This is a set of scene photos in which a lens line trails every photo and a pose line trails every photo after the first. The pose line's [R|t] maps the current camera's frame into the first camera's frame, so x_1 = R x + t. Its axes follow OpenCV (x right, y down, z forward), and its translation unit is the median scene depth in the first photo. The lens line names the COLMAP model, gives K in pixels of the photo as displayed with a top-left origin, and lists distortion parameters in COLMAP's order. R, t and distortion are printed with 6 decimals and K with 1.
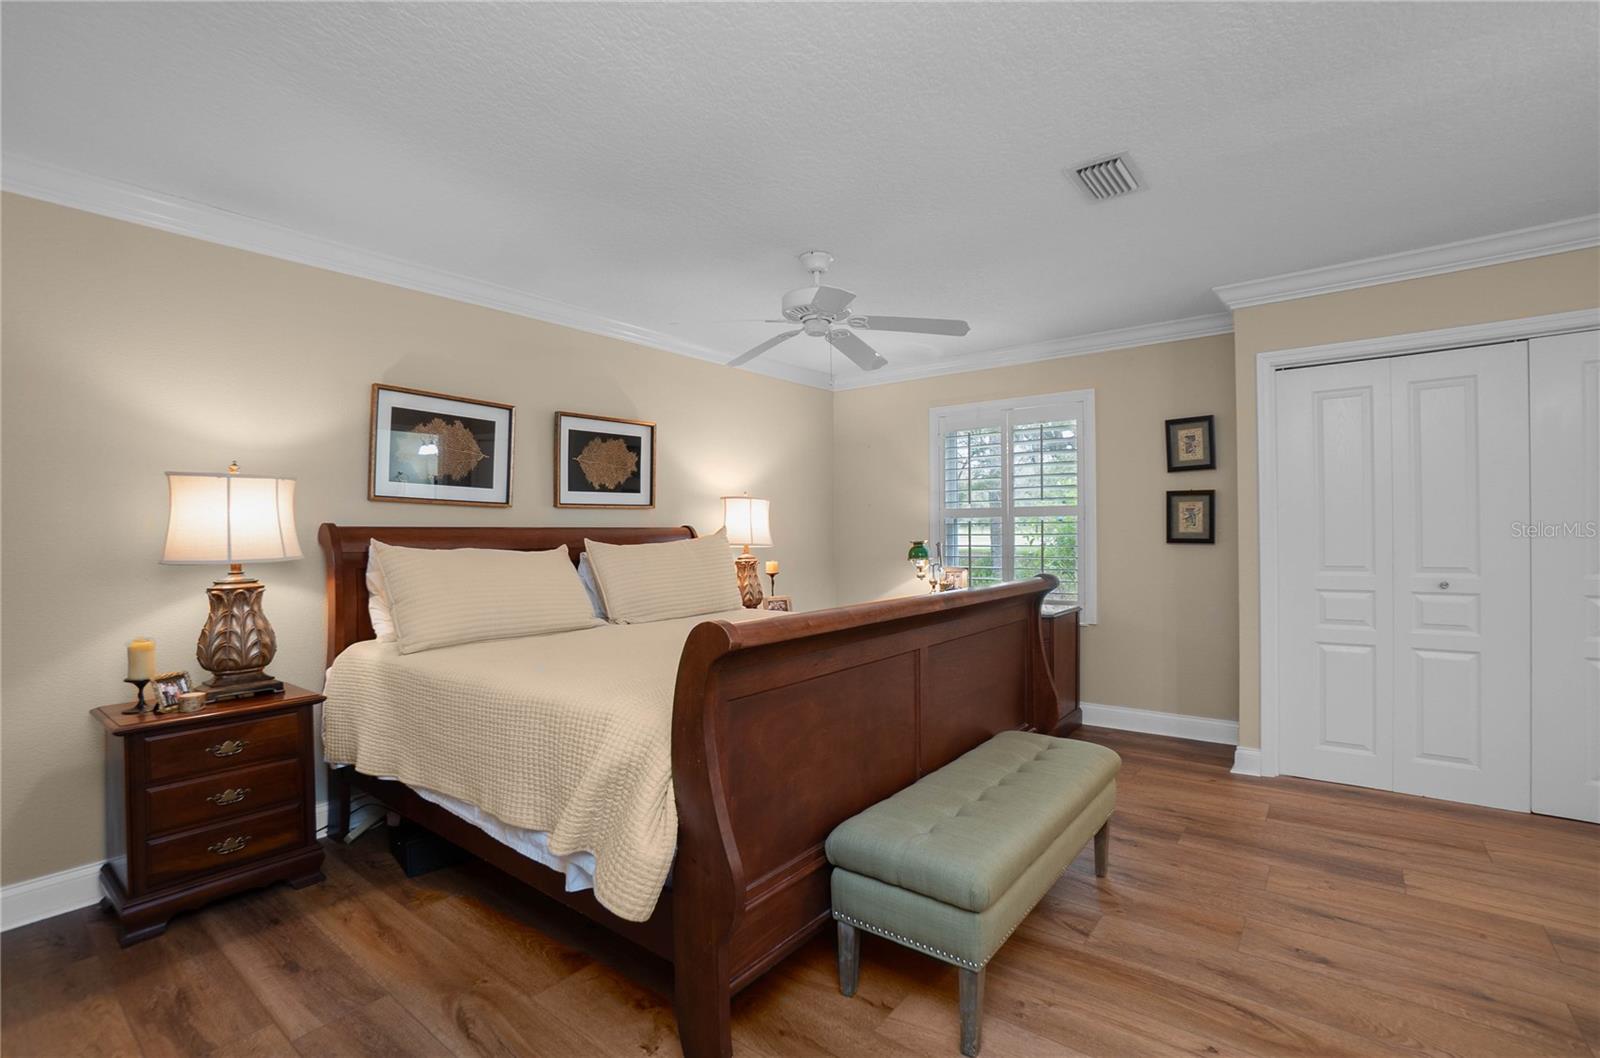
lens RADIAL K [[707.3, 0, 794.5], [0, 707.3, 525.3], [0, 0, 1]] dist [-0.013811, 0.000994]
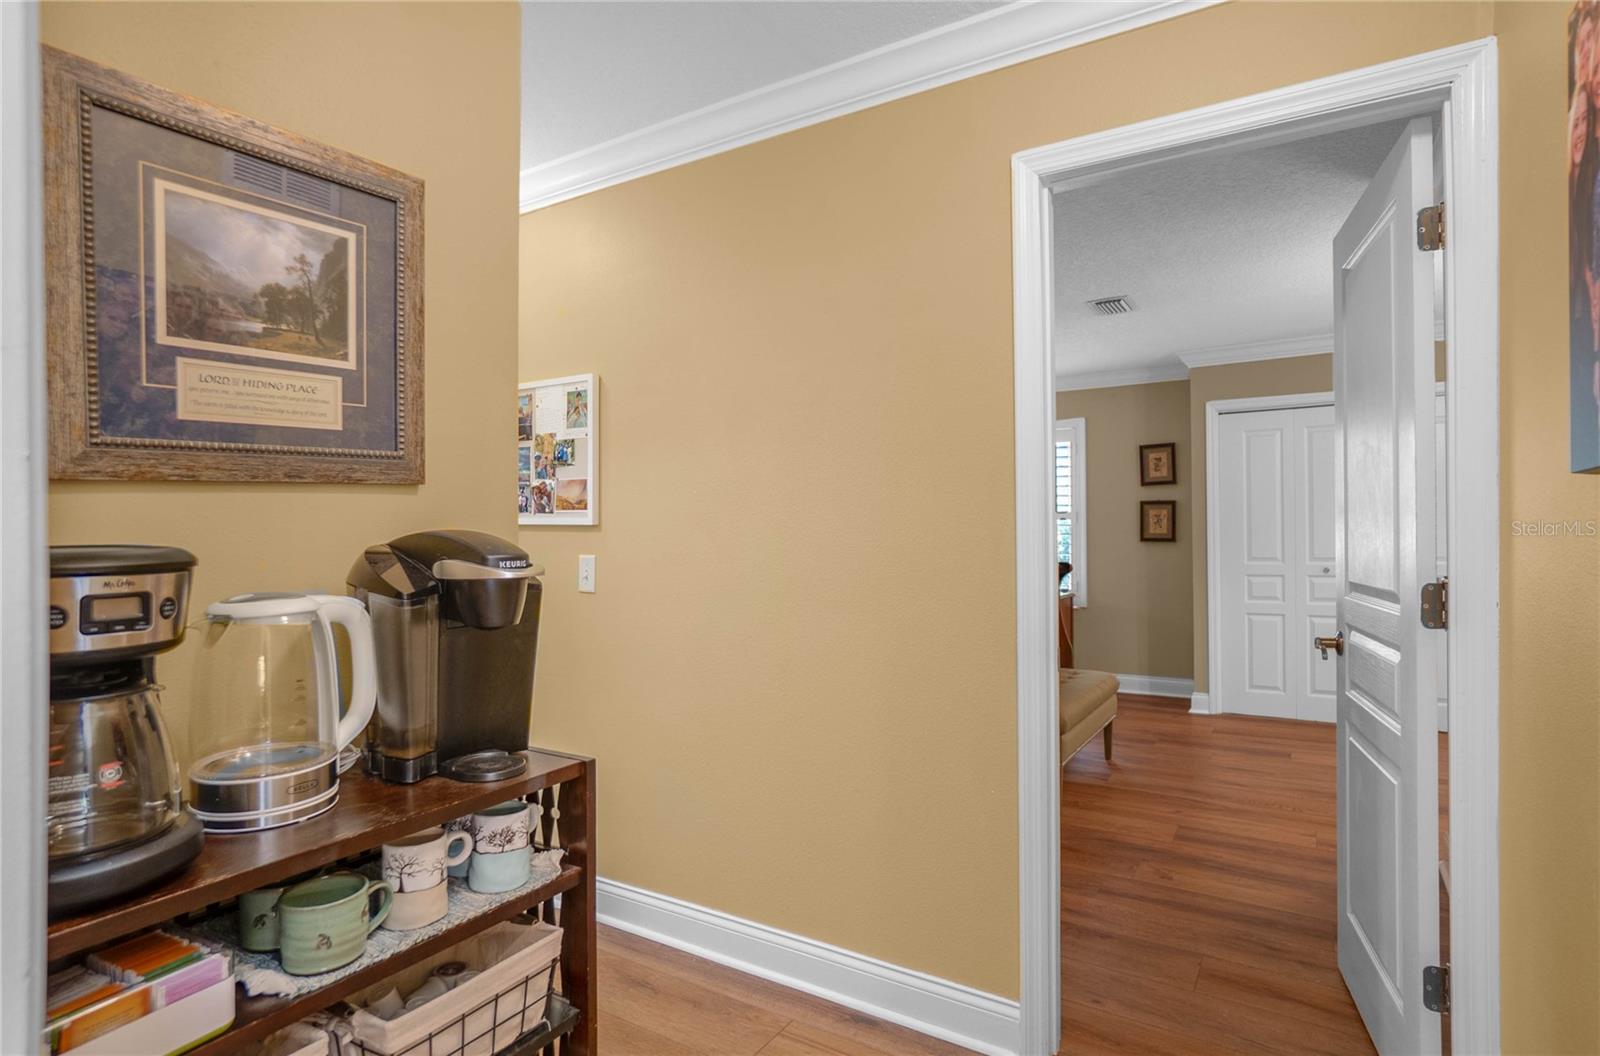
lens RADIAL K [[835.9, 0, 805.2], [0, 835.9, 524.6], [0, 0, 1]] dist [-0.001738, -0.000412]
pose [[0.991956, -0.004949, 0.126486, -0.278311], [0.003471, 0.999923, 0.011906, -0.026834], [-0.126535, -0.011371, 0.991897, -0.445768]]
